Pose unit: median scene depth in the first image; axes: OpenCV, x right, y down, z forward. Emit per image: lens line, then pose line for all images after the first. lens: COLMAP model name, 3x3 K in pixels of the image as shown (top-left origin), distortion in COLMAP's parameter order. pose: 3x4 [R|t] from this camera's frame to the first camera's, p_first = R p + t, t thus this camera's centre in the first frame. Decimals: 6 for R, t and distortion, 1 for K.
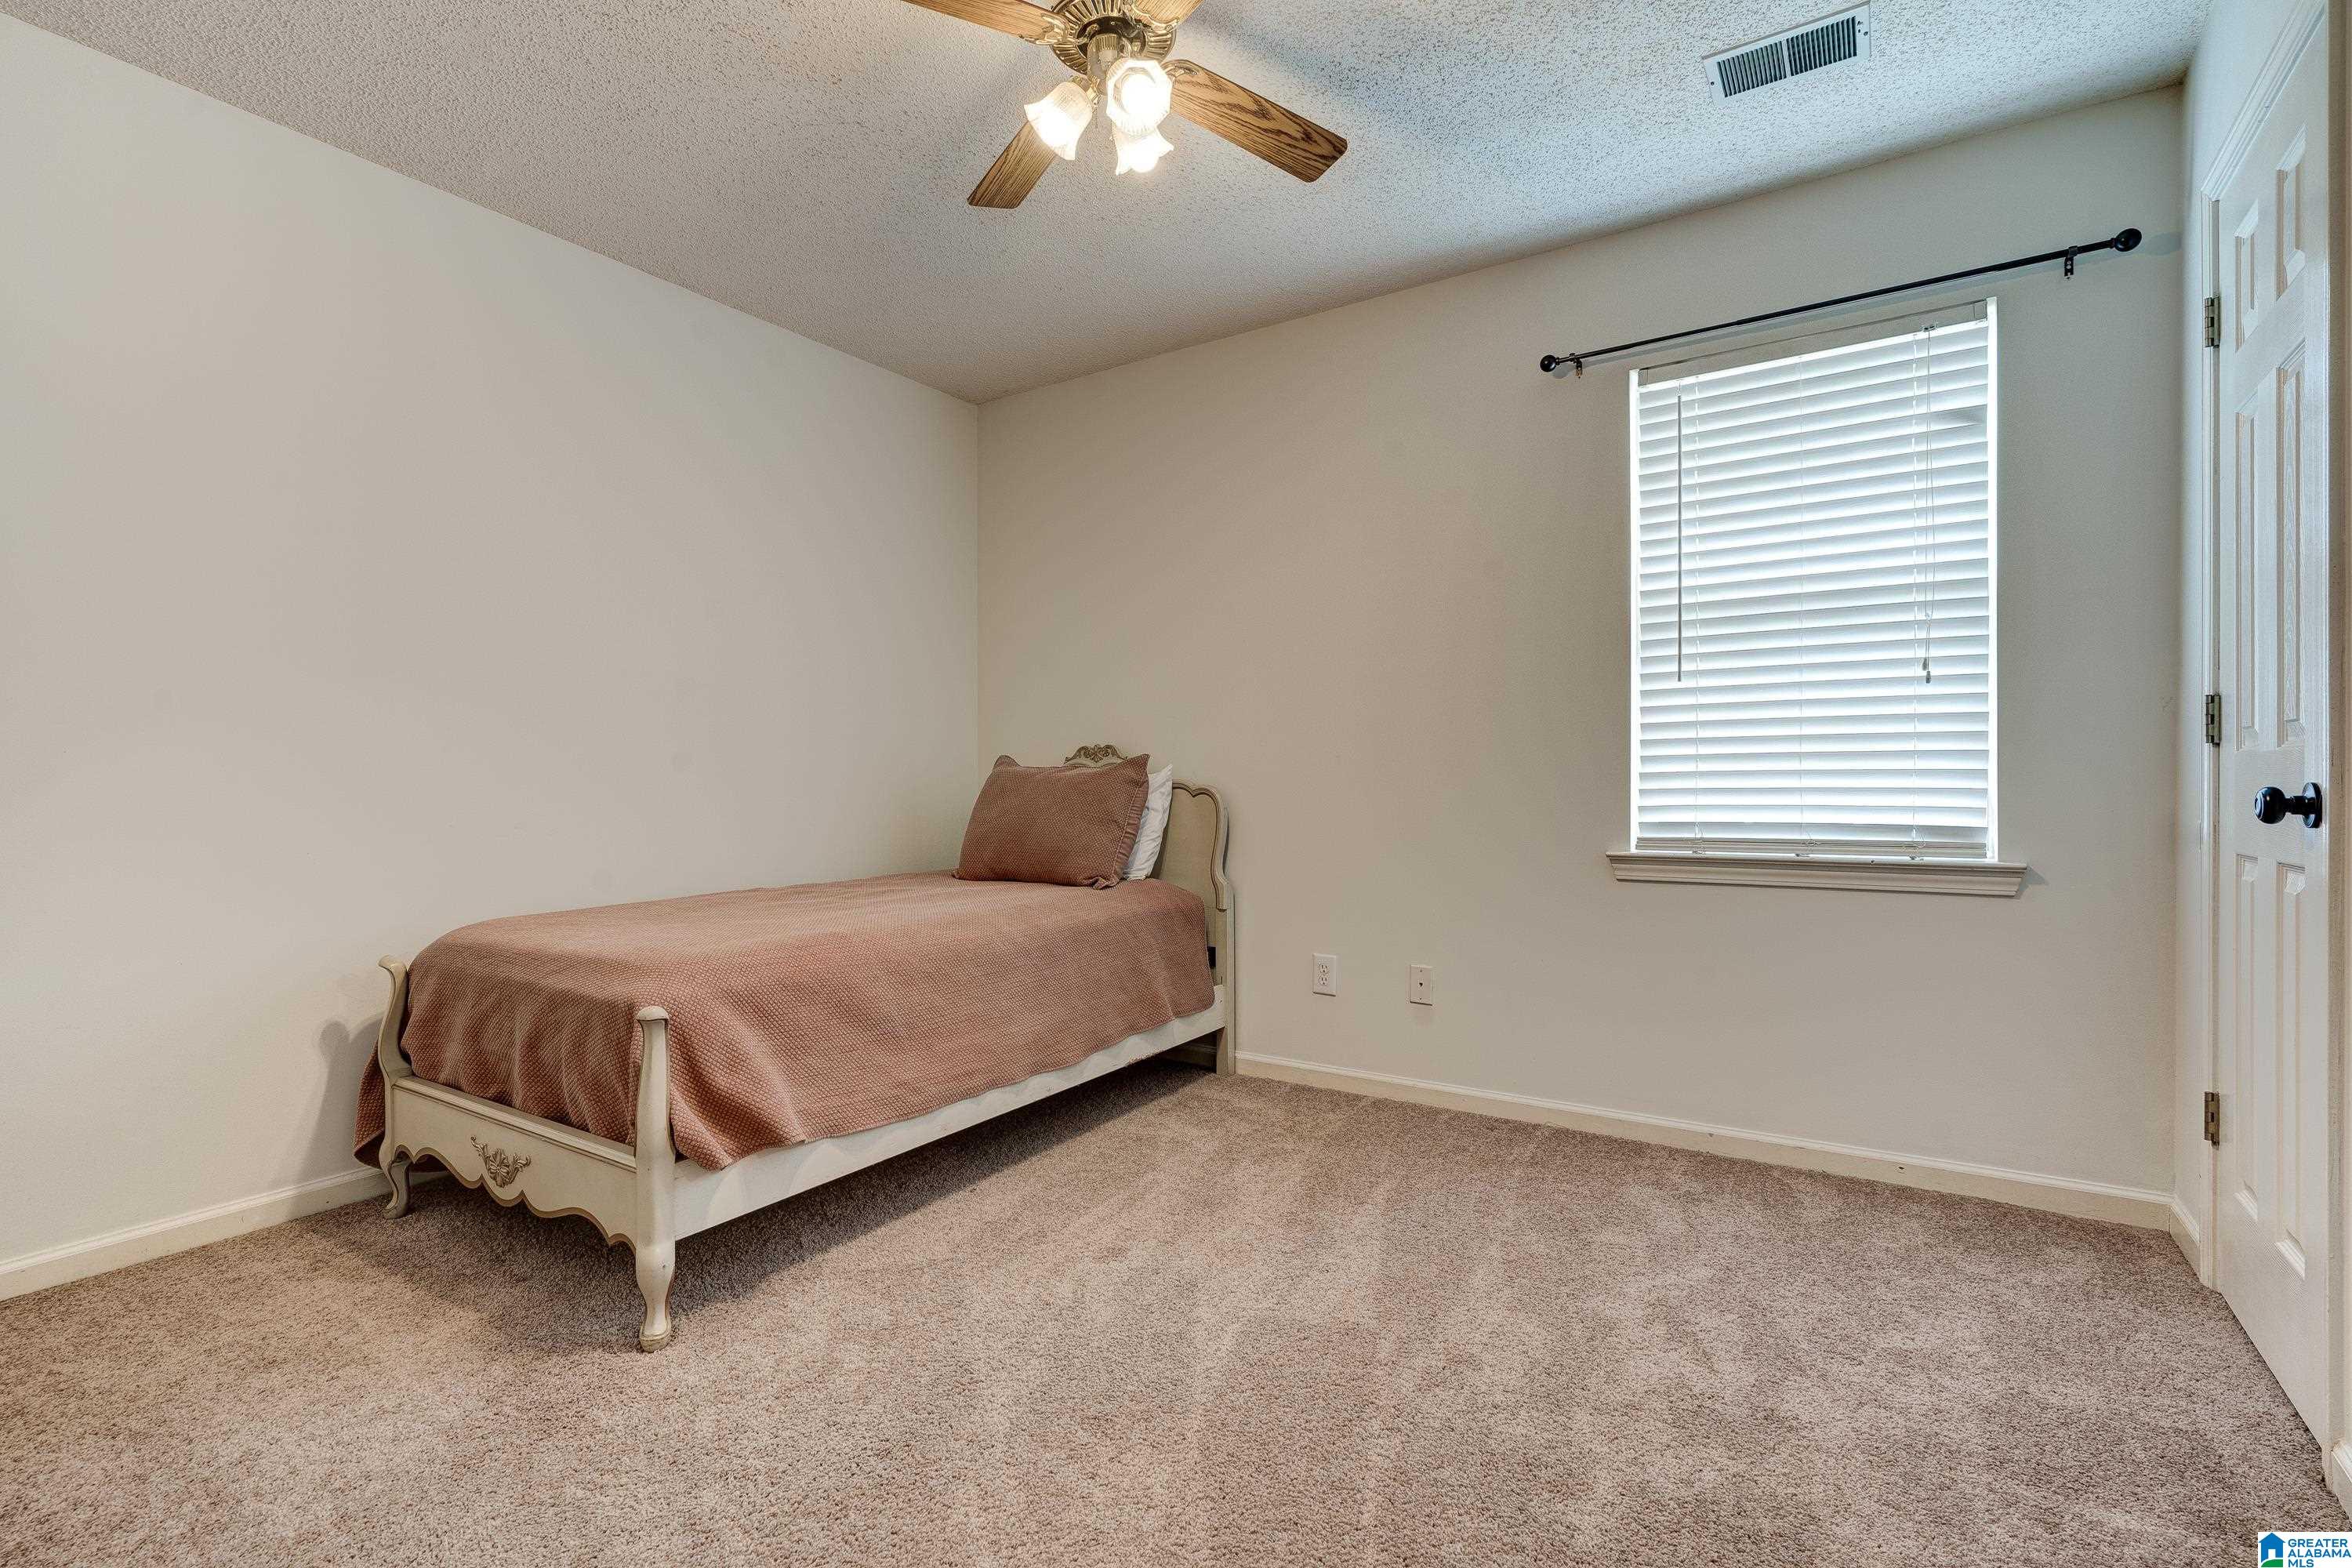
lens RADIAL K [[1076.5, 0, 1169.1], [0, 1076.5, 790.4], [0, 0, 1]] dist [-0.000412, -0.000349]
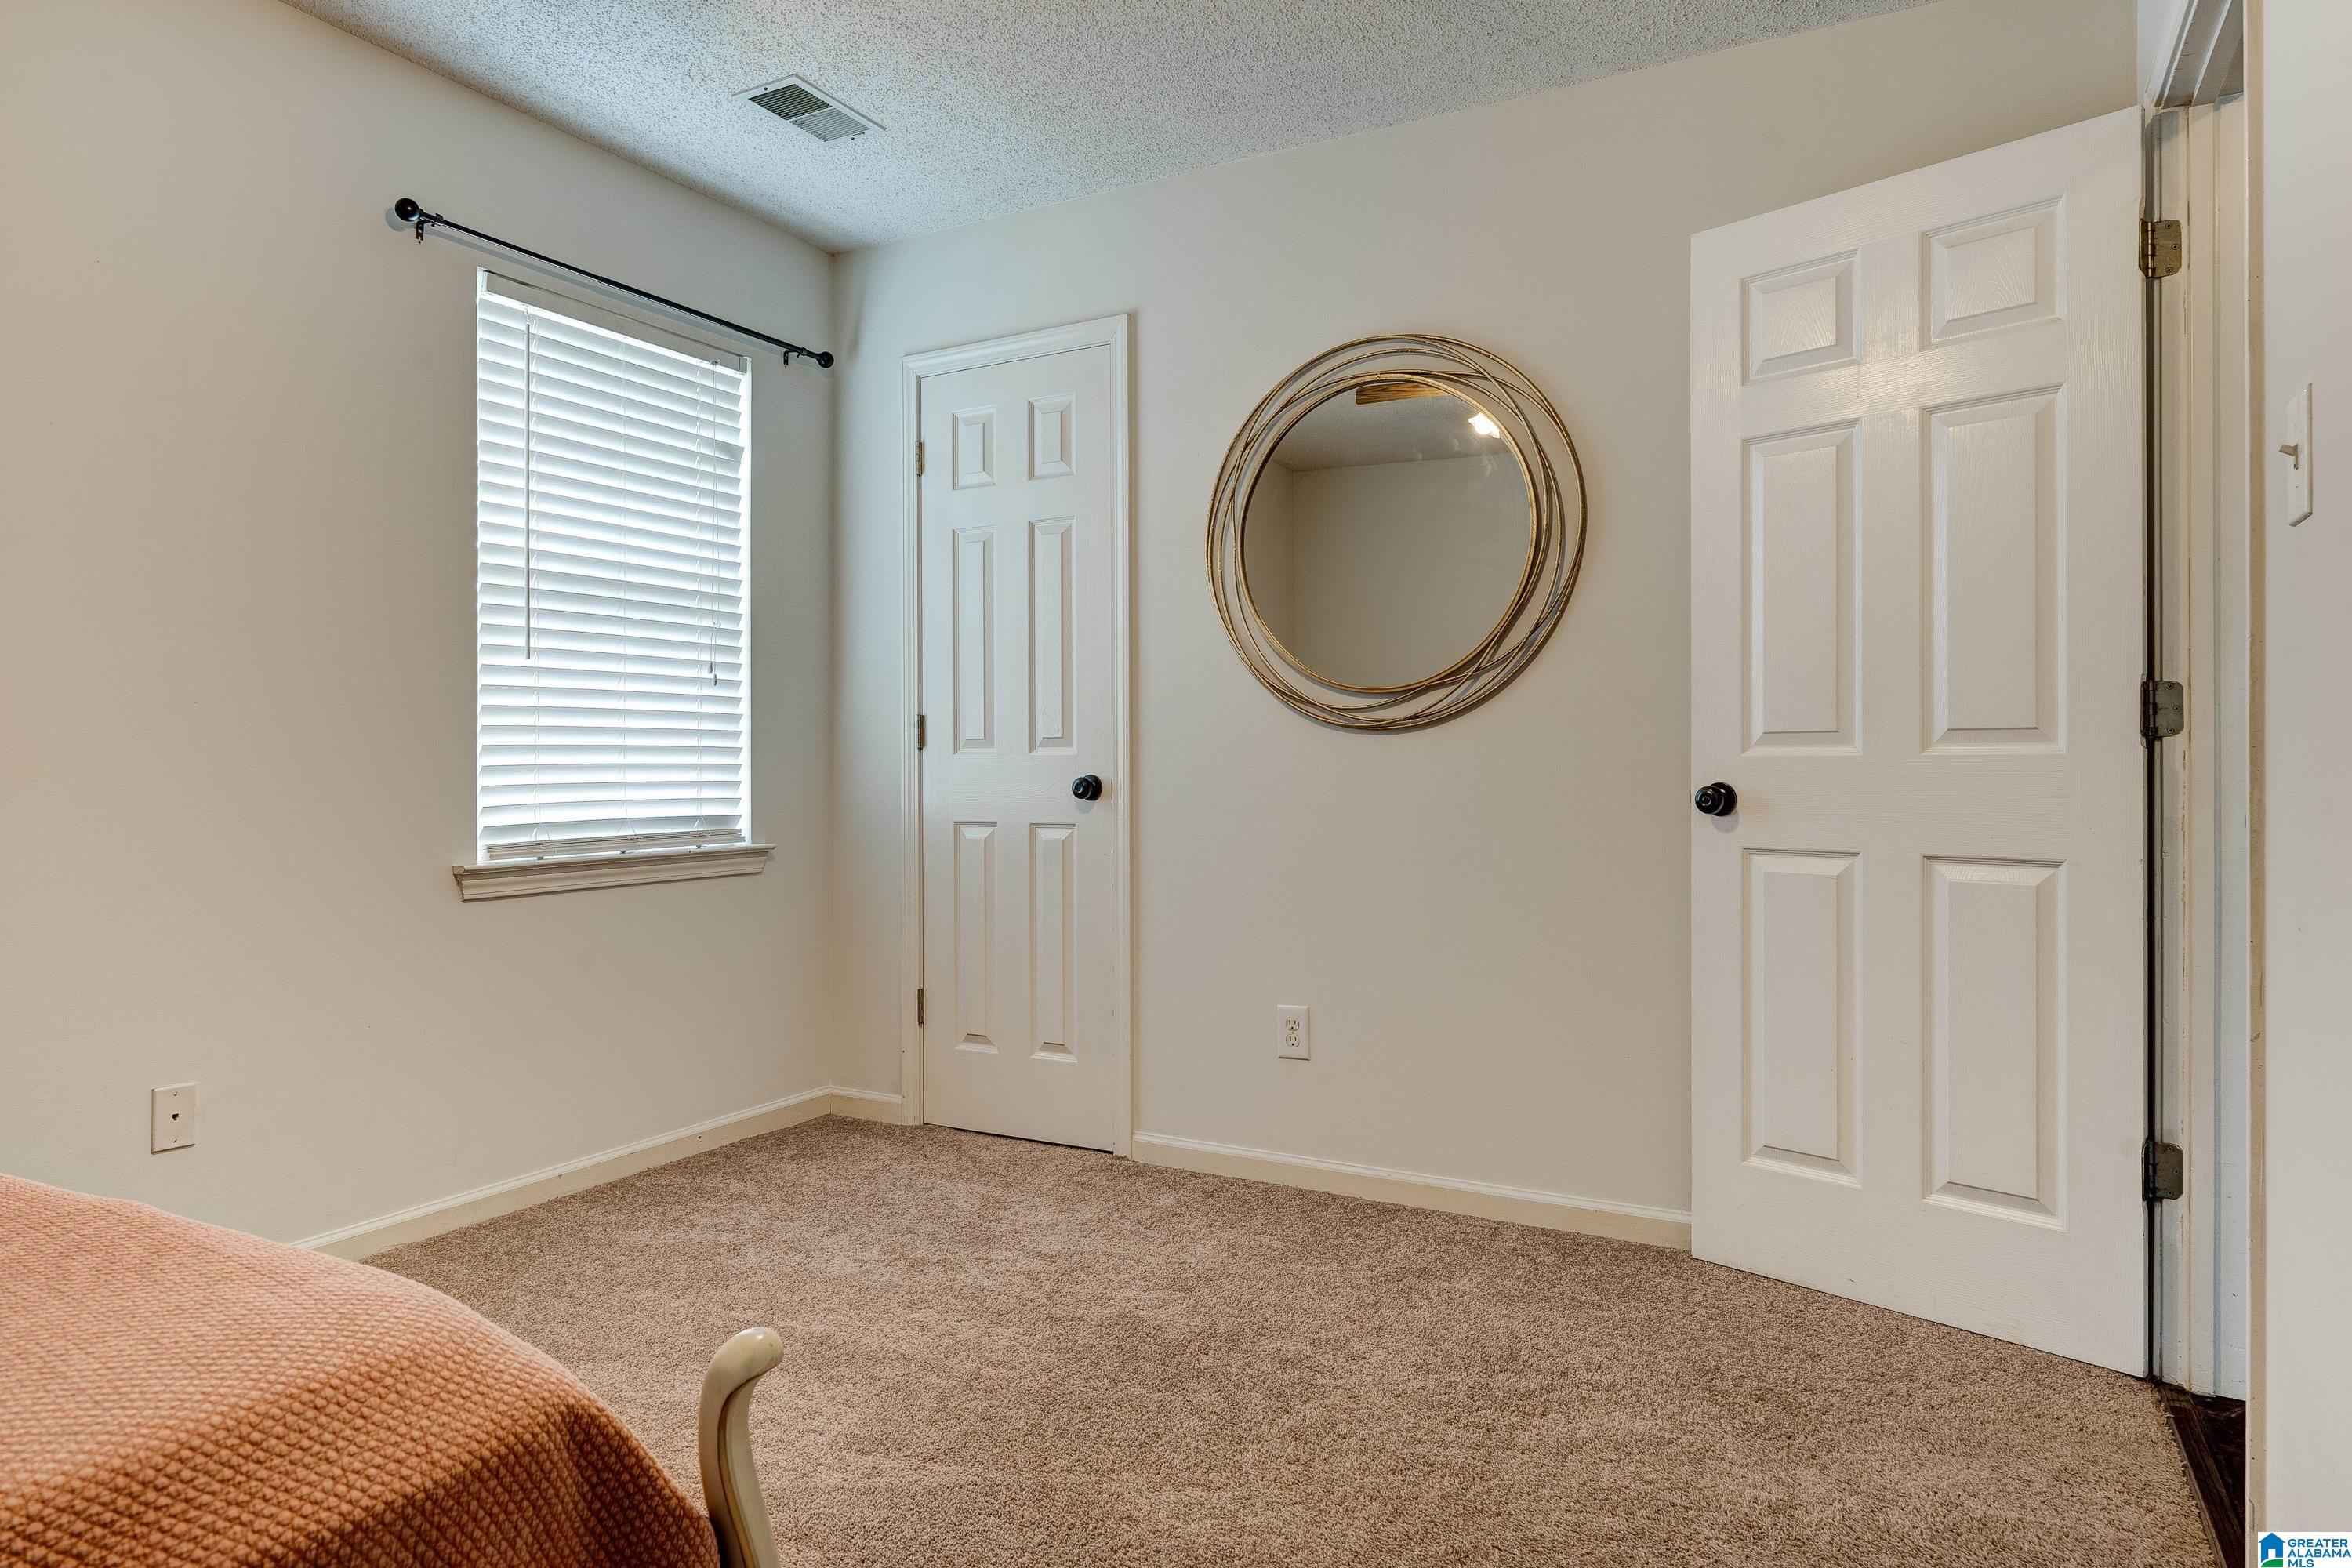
lens RADIAL K [[1403.2, 0, 1176.0], [0, 1403.2, 784.0], [0, 0, 1]] dist [-0.005828, 0.001559]
pose [[-0.080463, -0.004179, 0.996749, -0.707894], [0.015660, 0.999862, 0.005456, 0.000017], [-0.996635, 0.016048, -0.080386, 0.609291]]
